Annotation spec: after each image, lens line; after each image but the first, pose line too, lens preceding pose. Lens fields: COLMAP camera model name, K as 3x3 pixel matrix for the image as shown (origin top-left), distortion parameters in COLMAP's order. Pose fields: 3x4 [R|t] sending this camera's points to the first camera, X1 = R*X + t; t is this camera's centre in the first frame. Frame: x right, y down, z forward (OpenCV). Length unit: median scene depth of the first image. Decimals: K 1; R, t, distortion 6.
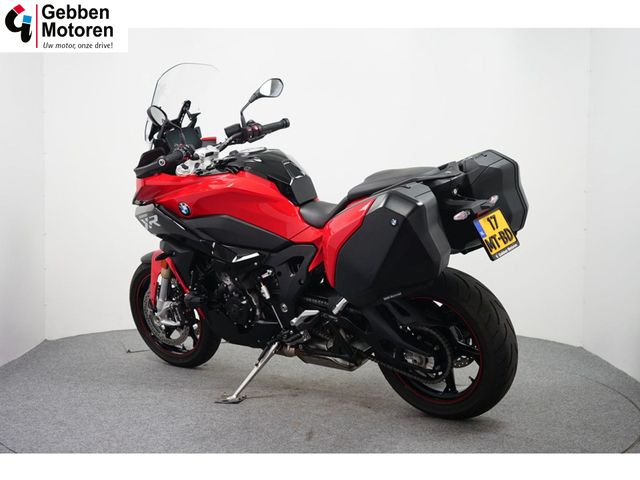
lens RADIAL K [[952.6, 0, 319.4], [0, 952.6, 240.8], [0, 0, 1]] dist [0.045658, 0.000000]
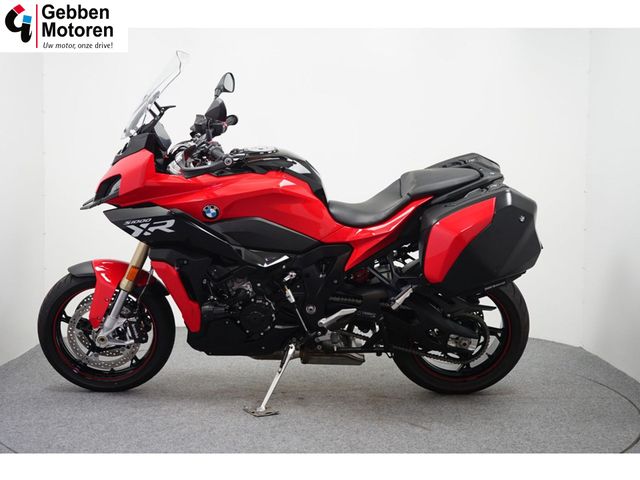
lens RADIAL K [[952.6, 0, 320.3], [0, 952.6, 239.7], [0, 0, 1]] dist [0.045658, 0.000000]
pose [[0.767523, -0.048441, 0.639188, -0.652829], [0.040516, 0.998813, 0.027045, -0.027878], [-0.639739, 0.005140, 0.768575, 0.237893]]
